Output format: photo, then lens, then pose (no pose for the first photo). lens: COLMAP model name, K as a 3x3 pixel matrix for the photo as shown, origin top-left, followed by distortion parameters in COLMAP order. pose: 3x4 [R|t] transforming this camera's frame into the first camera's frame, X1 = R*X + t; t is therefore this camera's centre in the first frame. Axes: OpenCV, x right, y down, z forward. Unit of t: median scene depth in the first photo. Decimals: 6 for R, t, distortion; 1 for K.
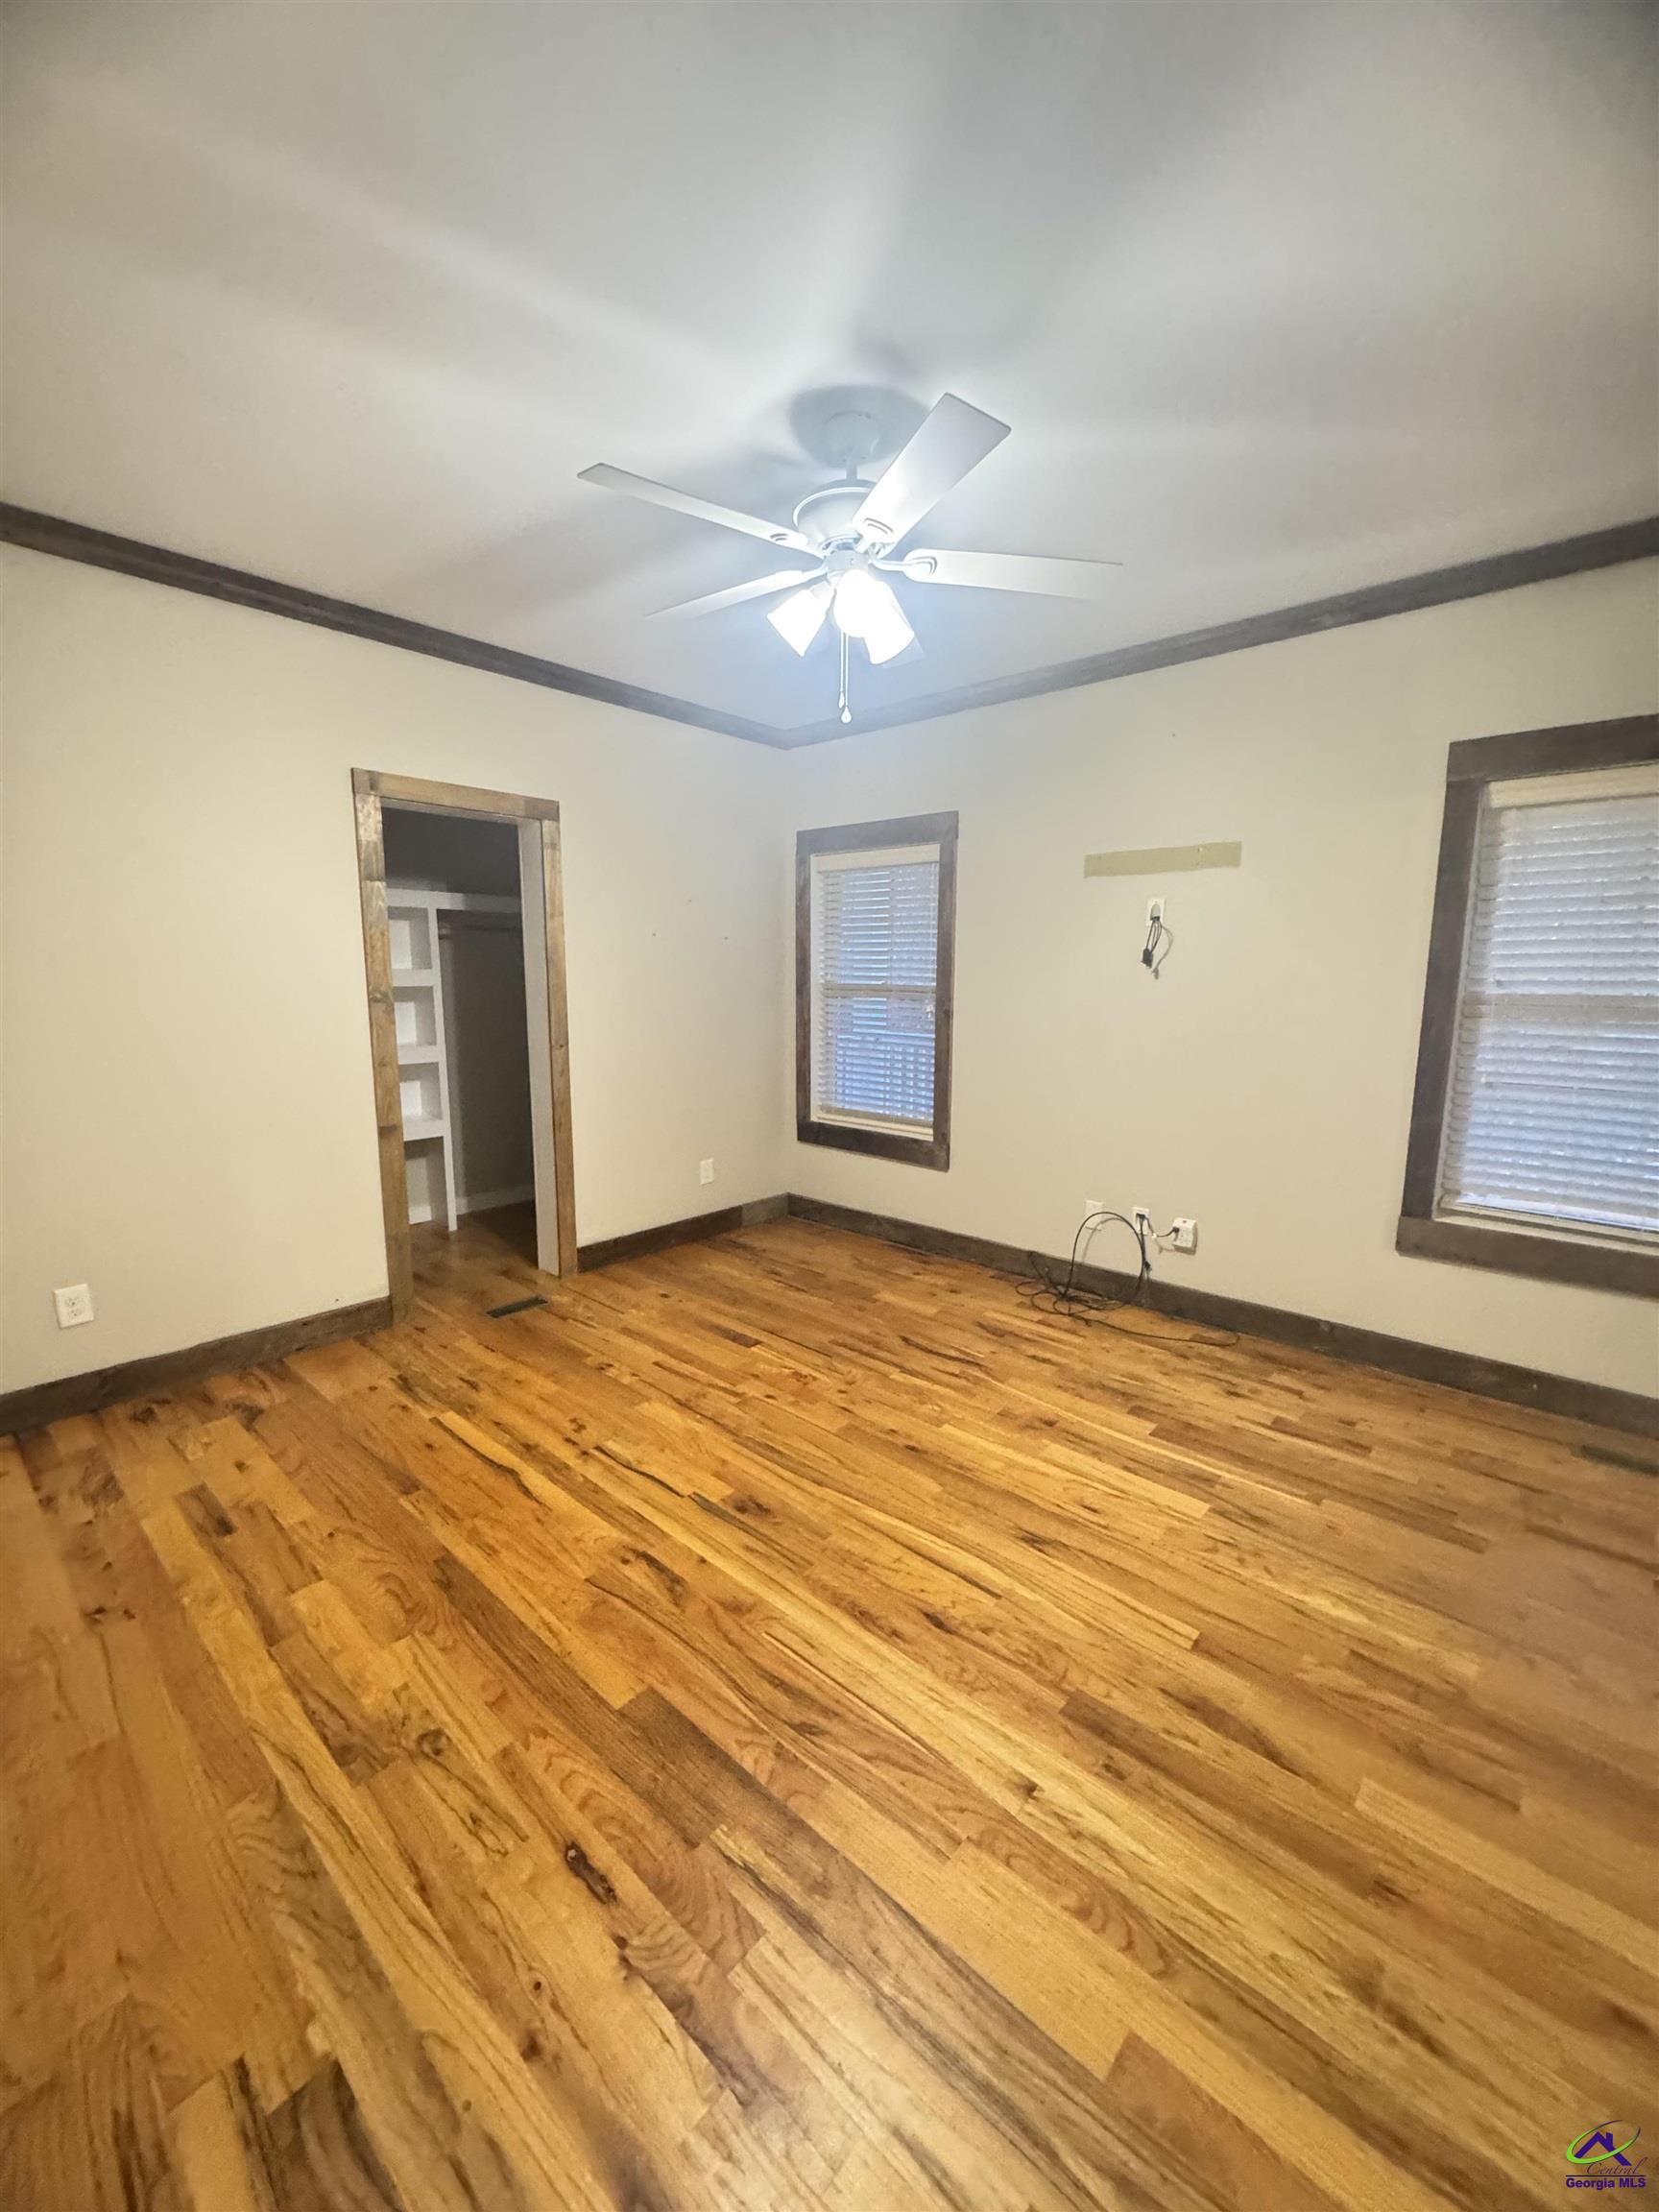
lens RADIAL K [[878.3, 0, 829.5], [0, 878.3, 1106.0], [0, 0, 1]] dist [-0.002481, -0.000223]
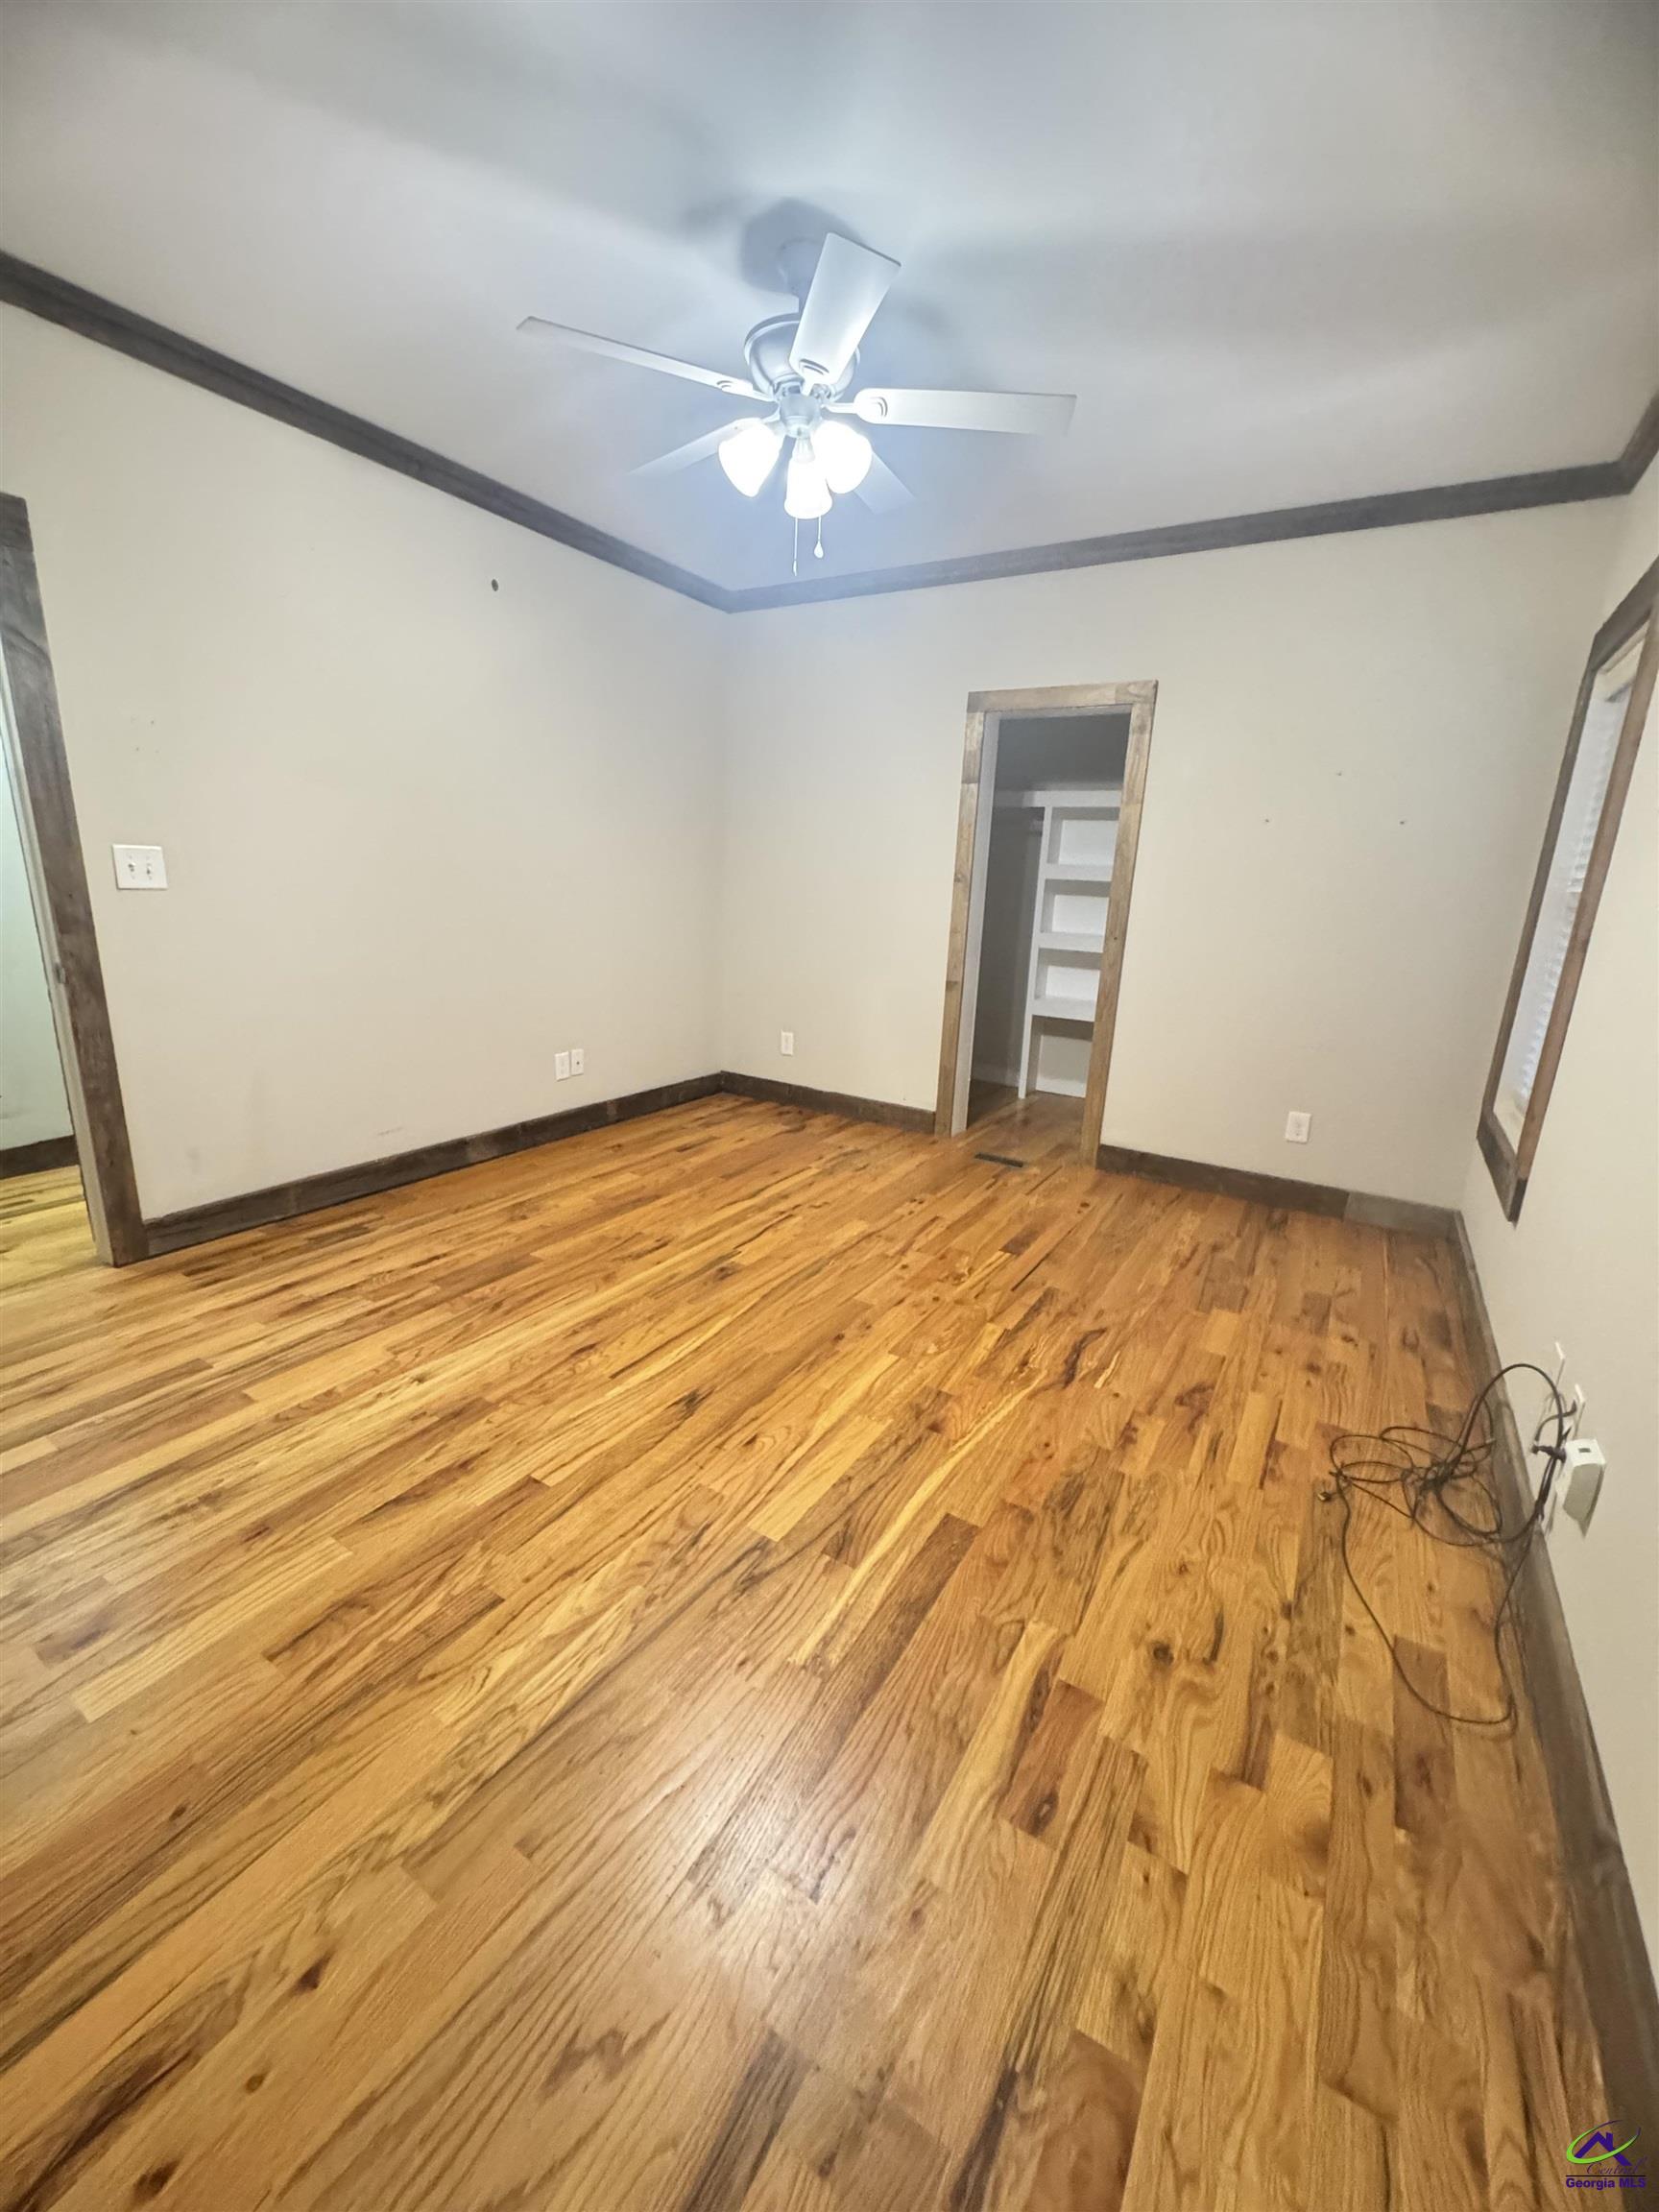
lens RADIAL K [[878.3, 0, 829.5], [0, 878.3, 1106.0], [0, 0, 1]] dist [-0.002481, -0.000223]
pose [[0.180904, 0.253061, -0.950386, 0.945986], [-0.190310, 0.957073, 0.218617, -0.064395], [0.964912, 0.141319, 0.221298, 0.736945]]
